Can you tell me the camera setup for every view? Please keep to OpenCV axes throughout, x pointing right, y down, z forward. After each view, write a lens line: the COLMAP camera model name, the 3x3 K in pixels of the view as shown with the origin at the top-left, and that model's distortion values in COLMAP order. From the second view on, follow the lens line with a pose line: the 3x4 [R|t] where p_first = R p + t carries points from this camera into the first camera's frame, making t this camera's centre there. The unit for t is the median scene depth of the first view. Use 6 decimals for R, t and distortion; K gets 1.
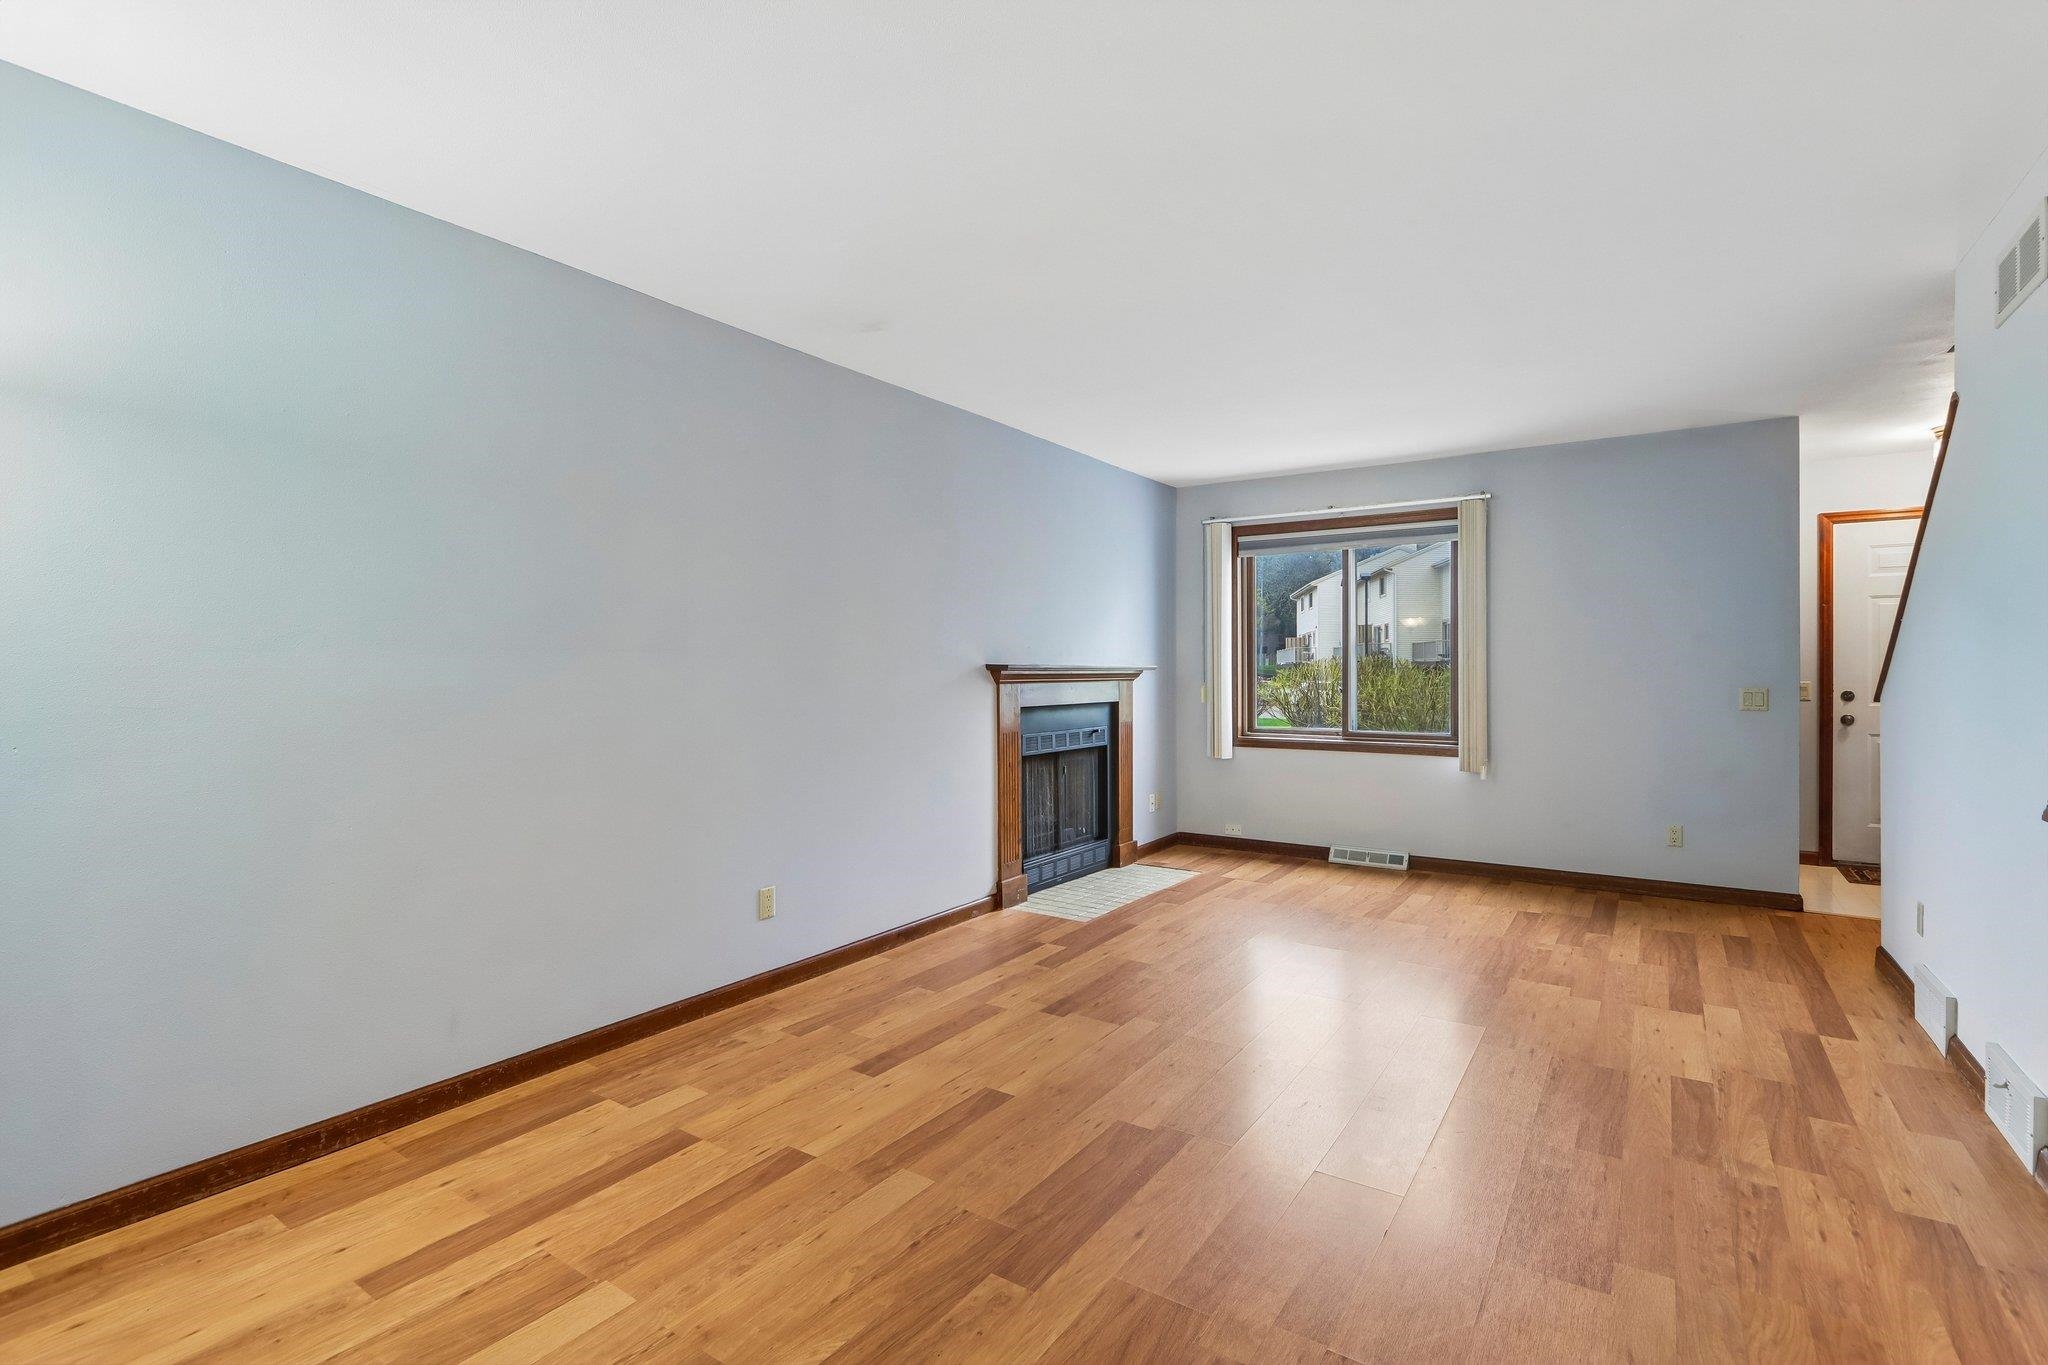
lens RADIAL K [[947.1, 0, 1015.0], [0, 947.1, 675.8], [0, 0, 1]] dist [-0.014691, 0.002535]
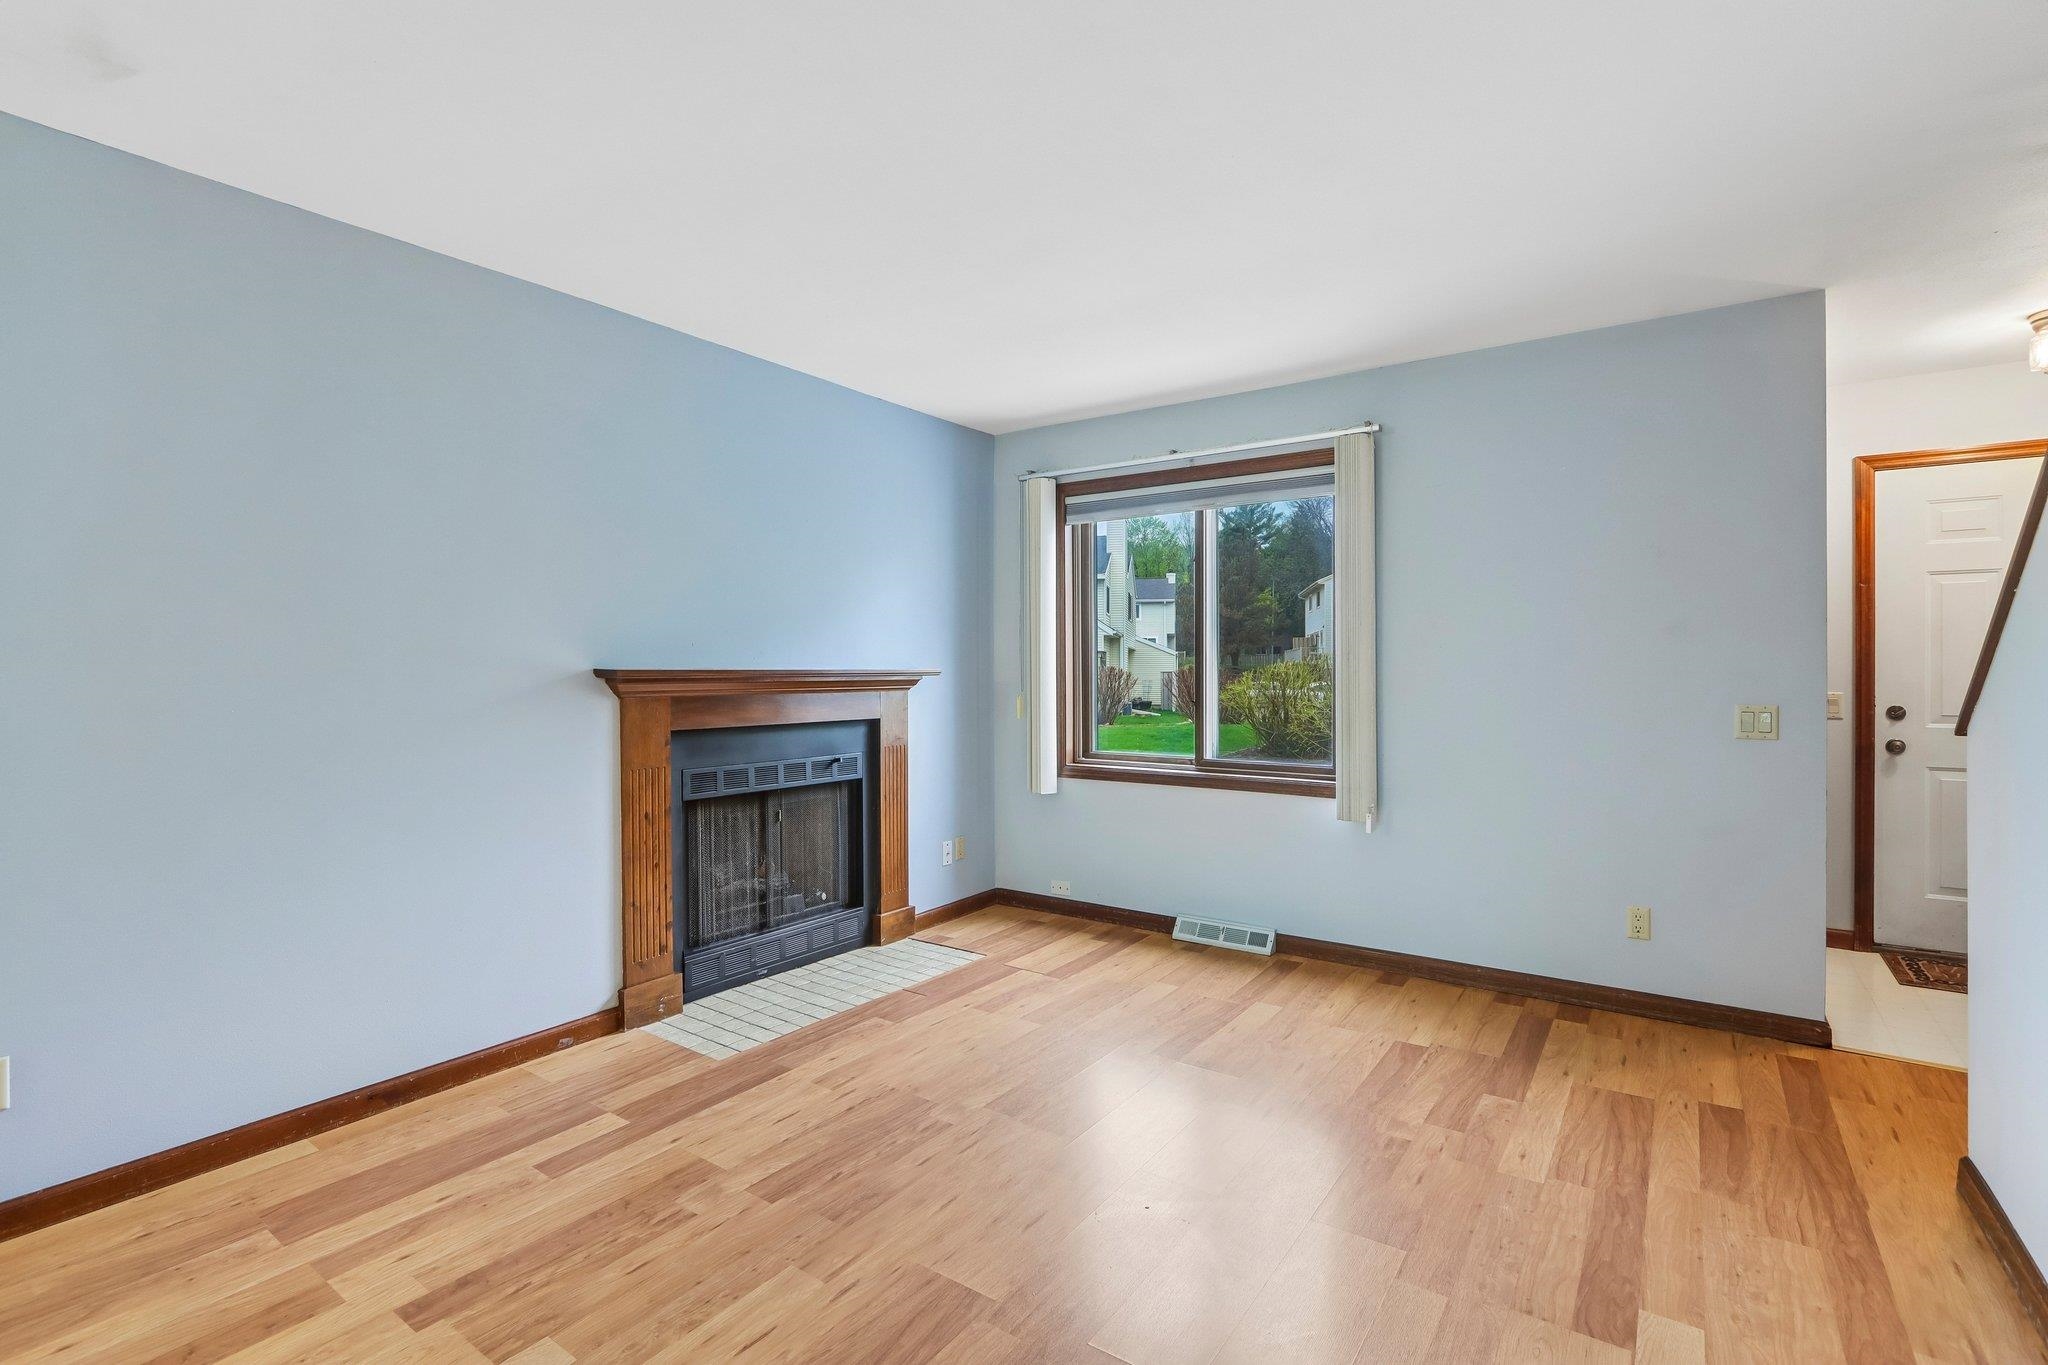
lens RADIAL K [[947.1, 0, 1019.3], [0, 947.1, 674.7], [0, 0, 1]] dist [-0.014691, 0.002535]
pose [[0.999871, 0.000764, -0.016047, 0.264291], [-0.000788, 0.999999, -0.001500, -0.006485], [0.016046, 0.001512, 0.999870, 0.313788]]
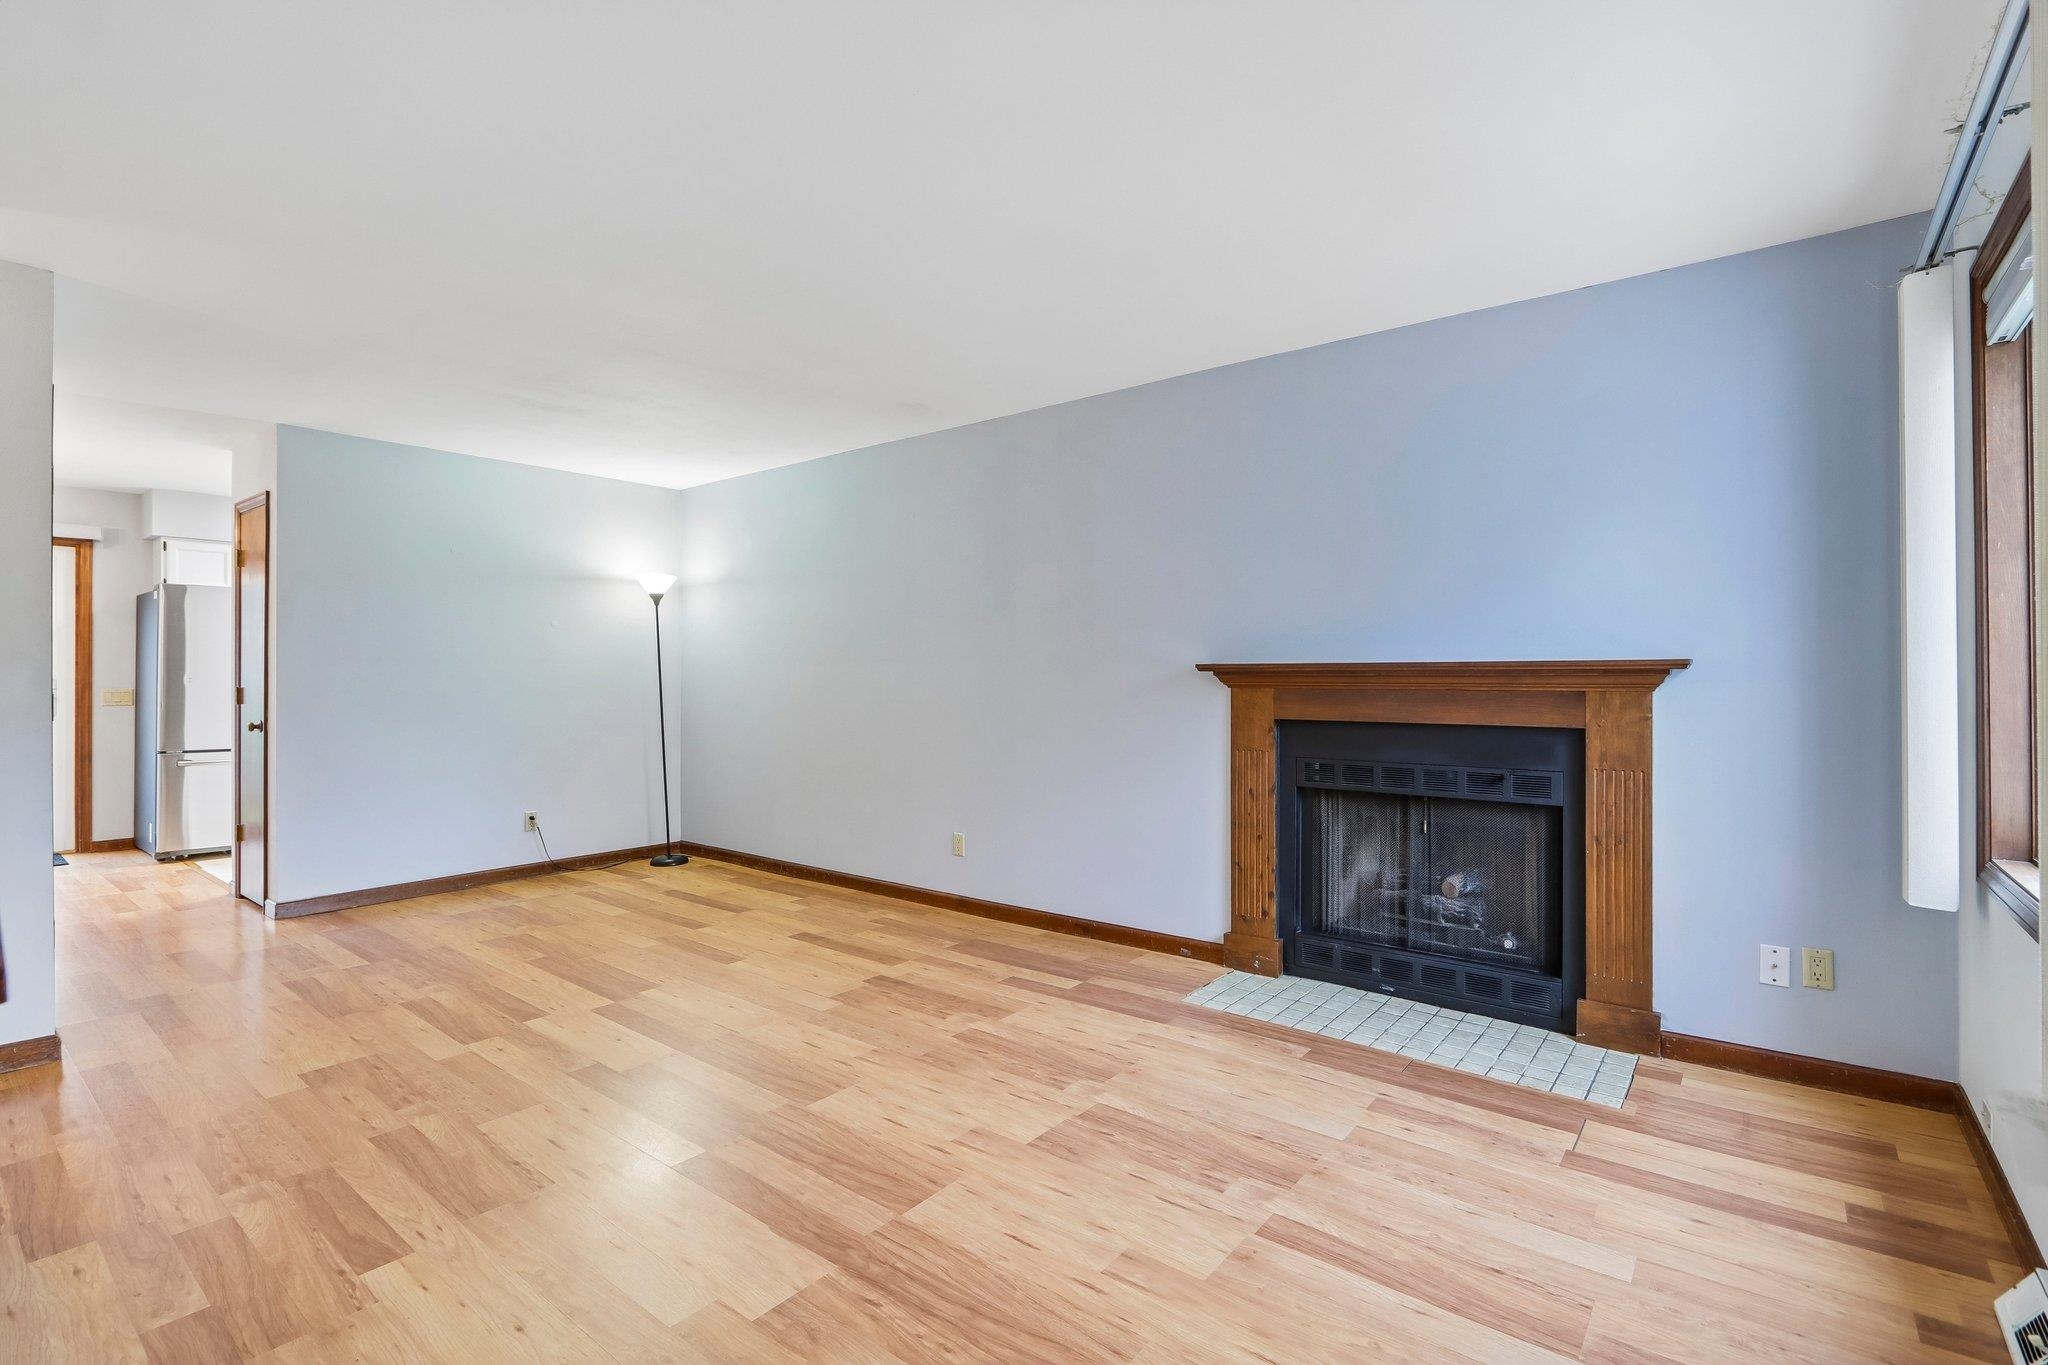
lens RADIAL K [[947.1, 0, 1023.2], [0, 947.1, 667.1], [0, 0, 1]] dist [-0.014691, 0.002535]
pose [[-0.076005, -0.008668, -0.997070, 0.761573], [-0.005032, 0.999953, -0.008309, -0.001210], [0.997095, 0.004386, -0.076045, 0.840306]]
